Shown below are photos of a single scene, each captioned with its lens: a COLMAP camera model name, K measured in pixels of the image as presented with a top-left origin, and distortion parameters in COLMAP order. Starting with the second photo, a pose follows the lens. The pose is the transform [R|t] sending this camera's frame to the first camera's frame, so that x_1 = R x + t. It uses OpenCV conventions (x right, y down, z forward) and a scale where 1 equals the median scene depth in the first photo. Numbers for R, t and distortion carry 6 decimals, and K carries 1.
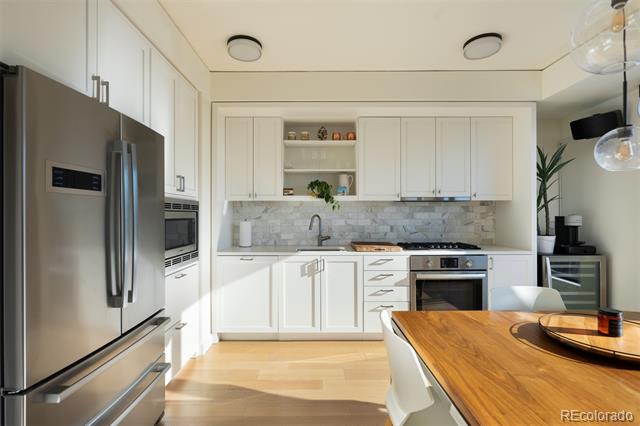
lens RADIAL K [[304.1, 0, 320.0], [0, 304.1, 213.0], [0, 0, 1]] dist [-0.000379, -0.000331]
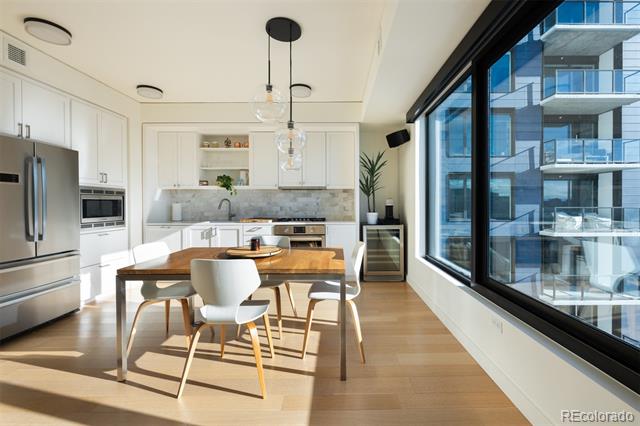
lens RADIAL K [[272.6, 0, 338.0], [0, 272.6, 205.3], [0, 0, 1]] dist [-0.001066, -0.000033]
pose [[0.999996, -0.000799, -0.002522, 0.549652], [0.000828, 0.999934, 0.011454, 0.023053], [0.002513, -0.011456, 0.999931, -0.313967]]
